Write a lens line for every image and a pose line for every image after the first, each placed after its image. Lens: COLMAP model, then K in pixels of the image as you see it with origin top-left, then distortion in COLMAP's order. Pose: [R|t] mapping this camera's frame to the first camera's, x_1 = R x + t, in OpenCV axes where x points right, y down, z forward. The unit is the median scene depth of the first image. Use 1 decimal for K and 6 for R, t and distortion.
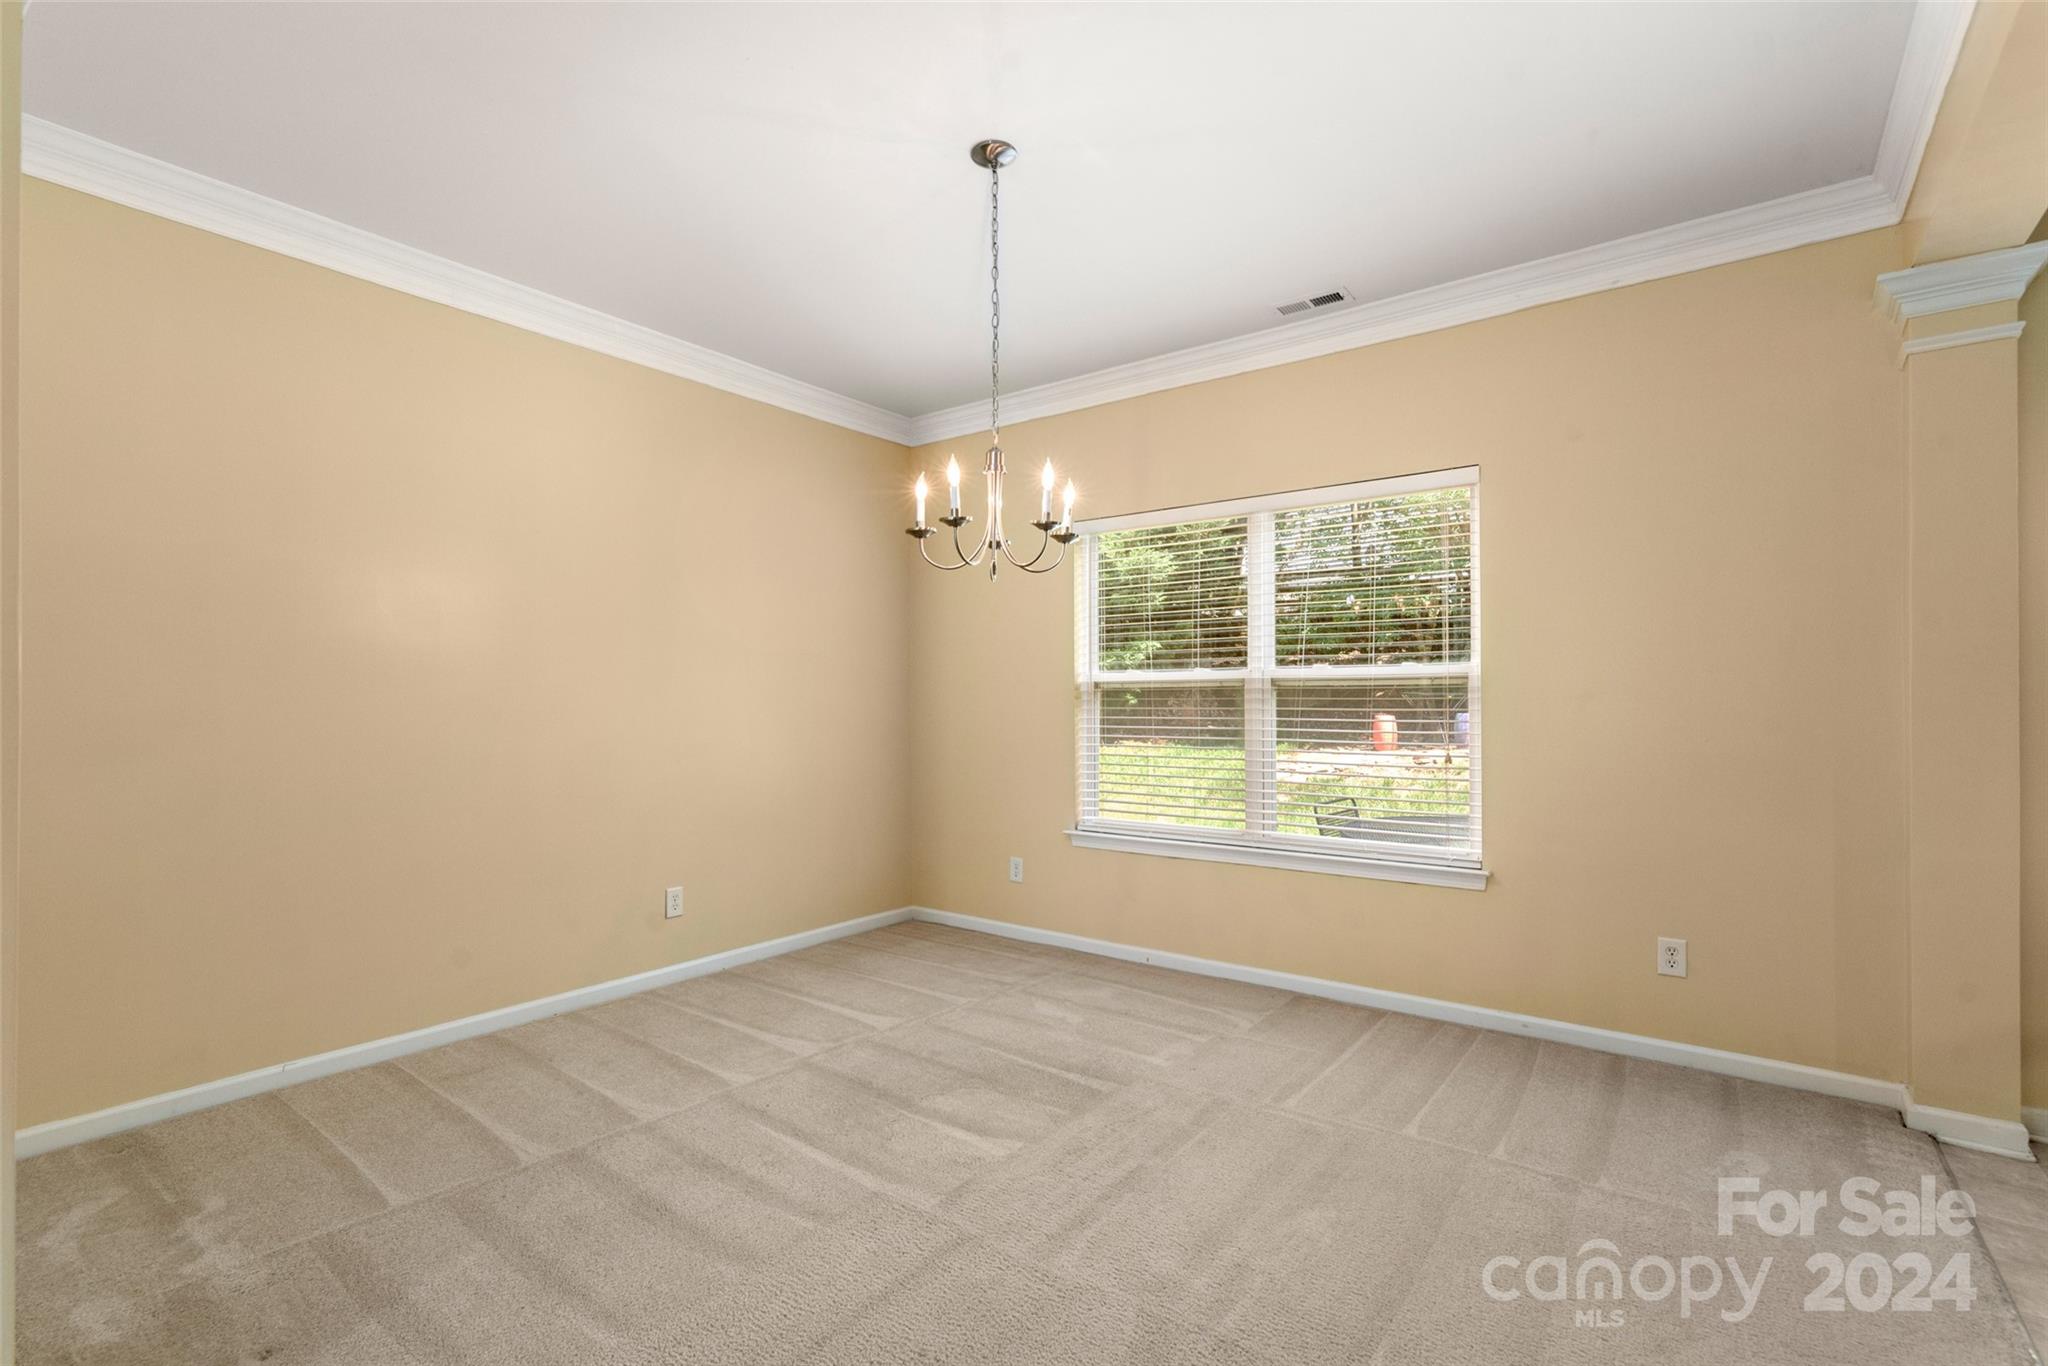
lens RADIAL K [[940.4, 0, 1015.9], [0, 940.4, 694.5], [0, 0, 1]] dist [0.000092, 0.000111]
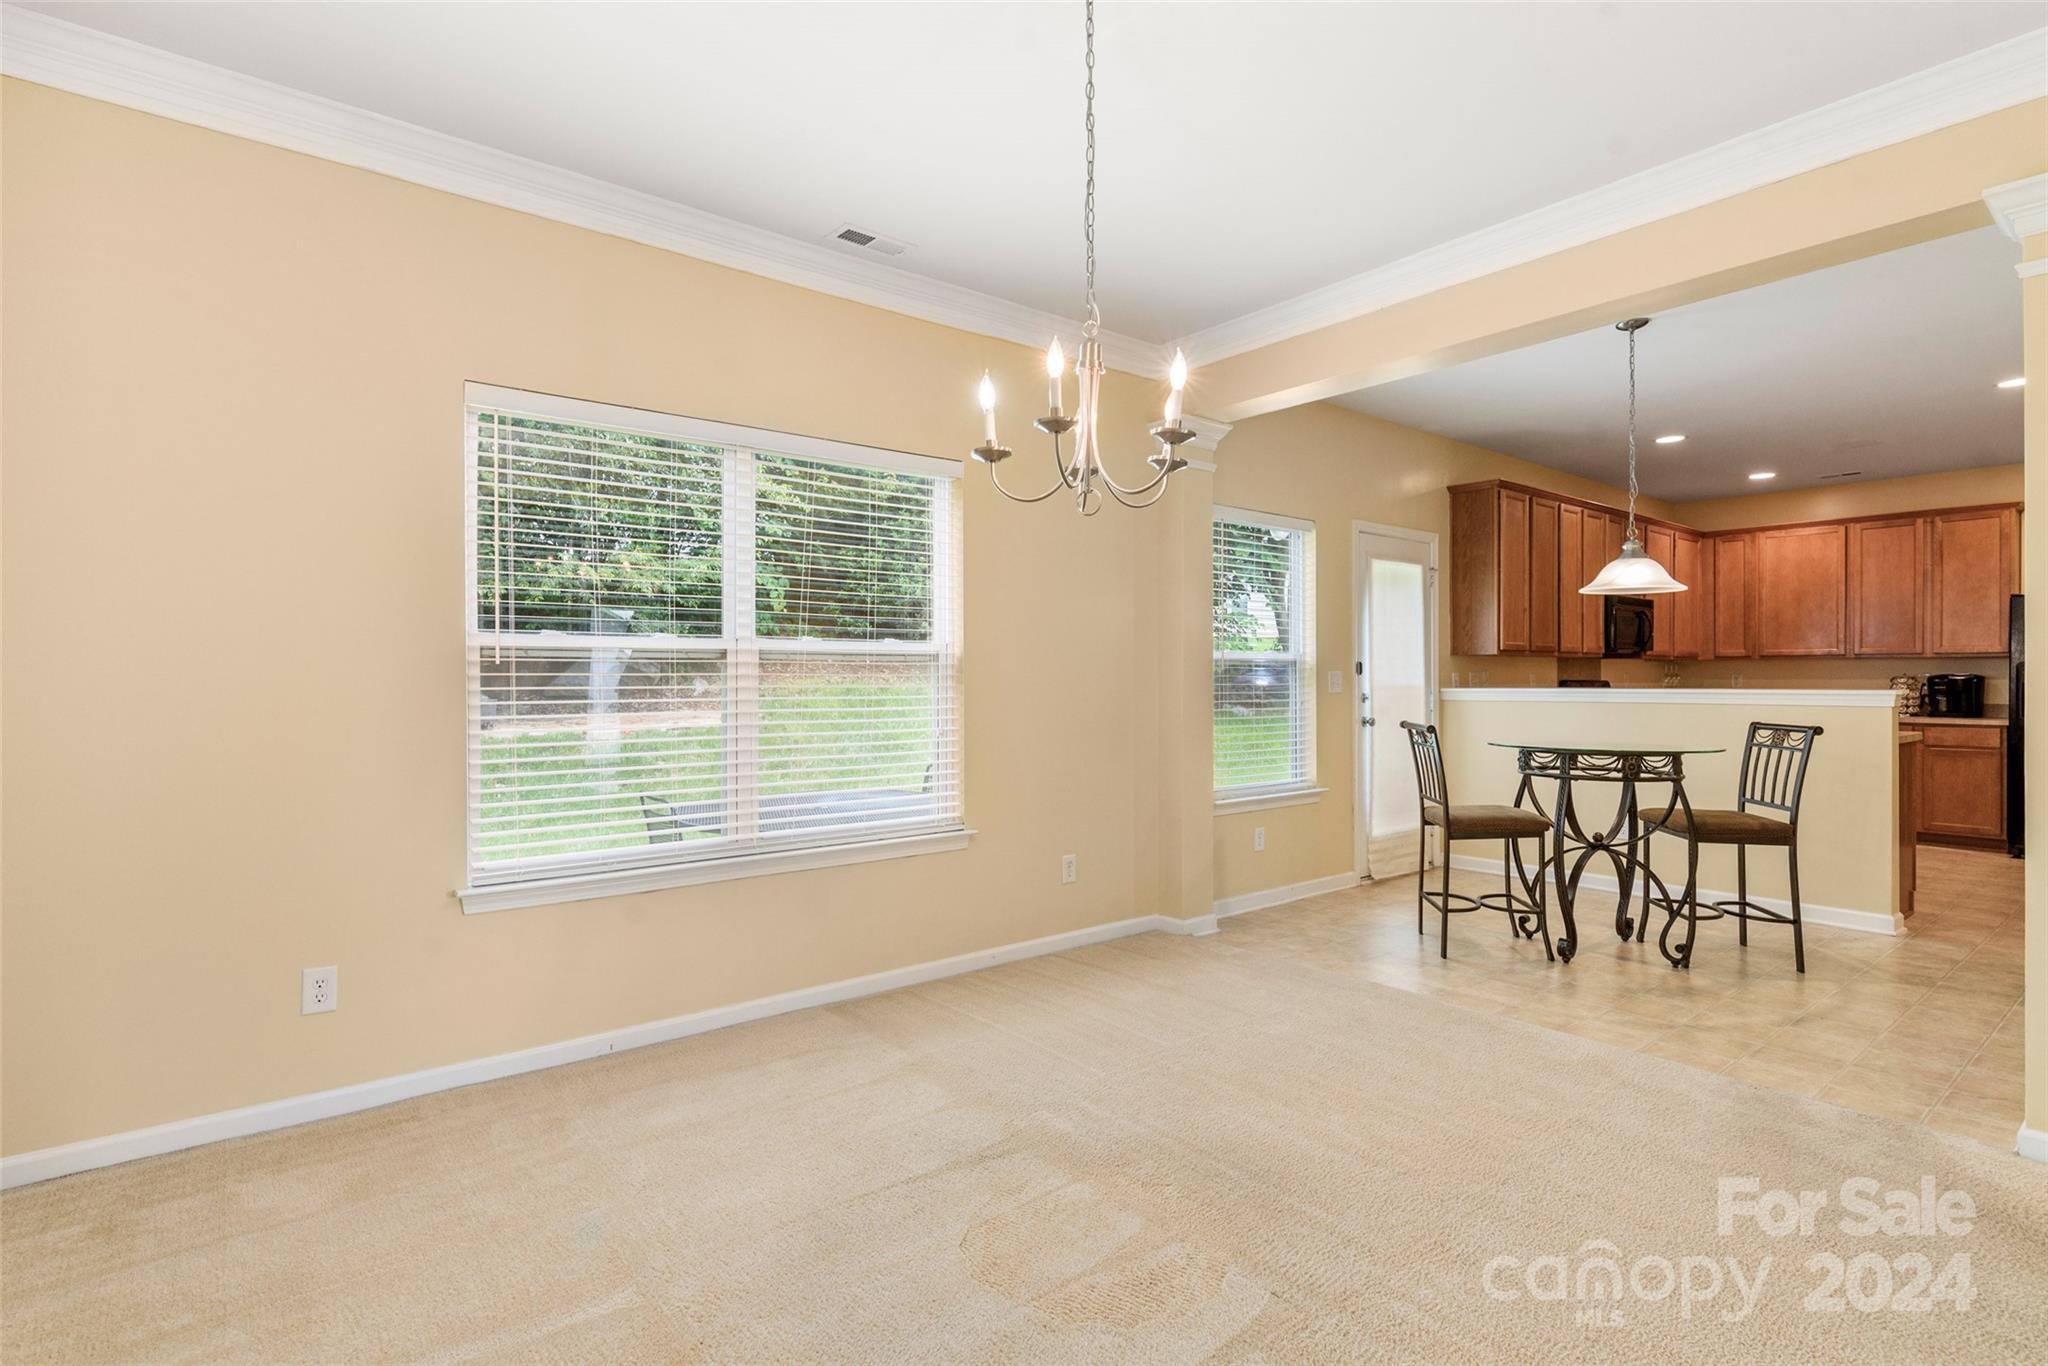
lens RADIAL K [[969.3, 0, 1027.5], [0, 969.3, 687.3], [0, 0, 1]] dist [0.001017, 0.000021]
pose [[0.257470, -0.011411, 0.966219, -0.567546], [-0.009213, 0.999856, 0.014264, 0.001826], [-0.966242, -0.012574, 0.257328, 0.620138]]
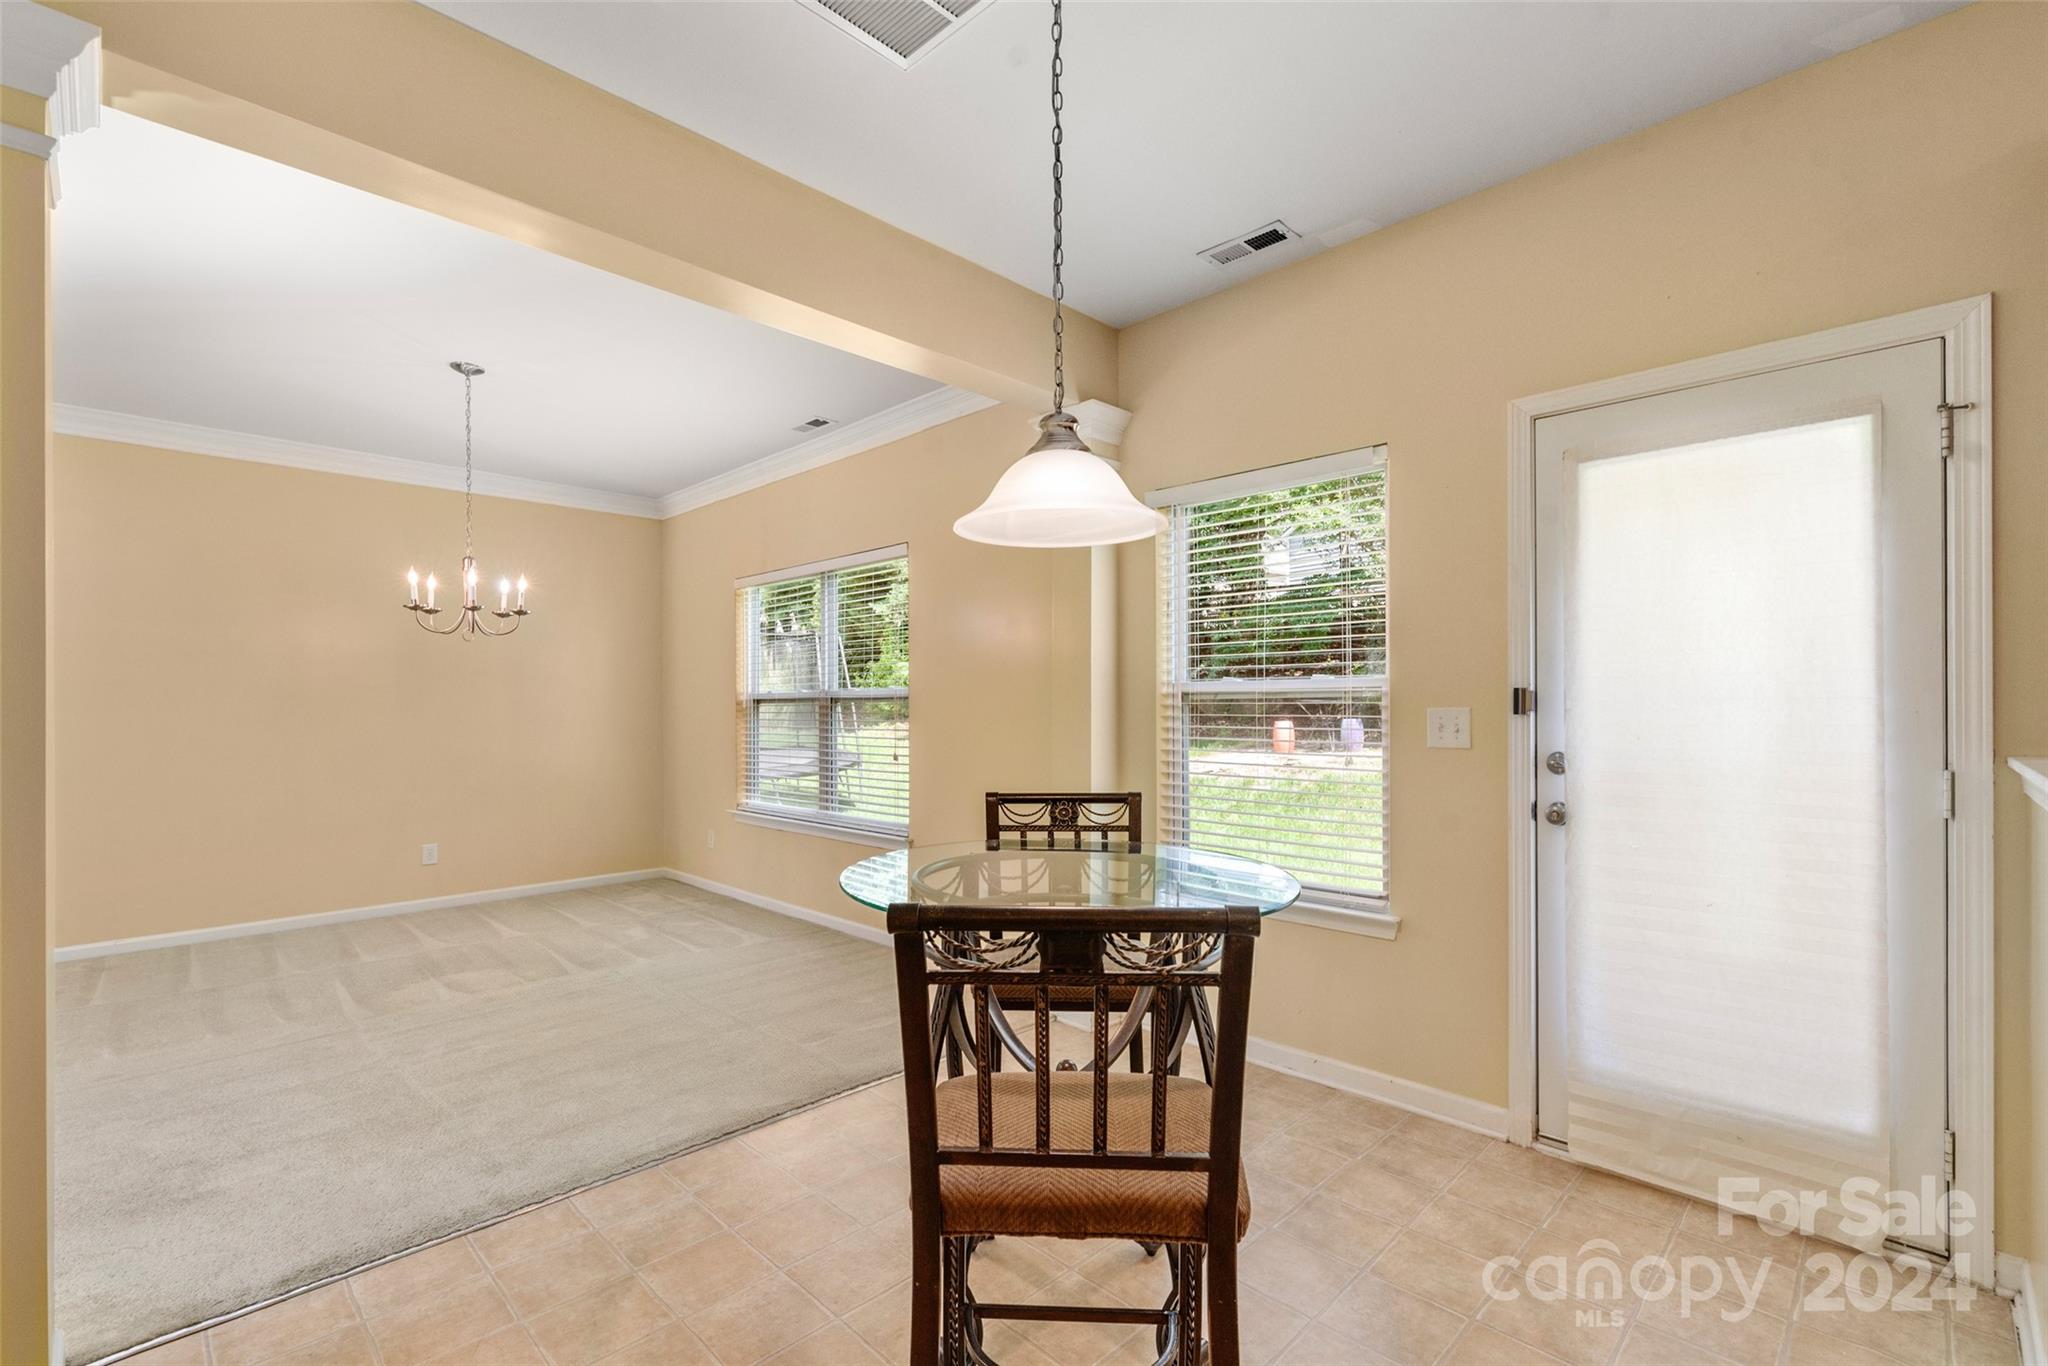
lens RADIAL K [[900.5, 0, 1000.5], [0, 900.5, 707.7], [0, 0, 1]] dist [0.018305, 0.000030]
pose [[0.989678, -0.001999, -0.143294, 0.826877], [0.003053, 0.999970, 0.007139, -0.012488], [0.143276, -0.007503, 0.989654, -0.287901]]
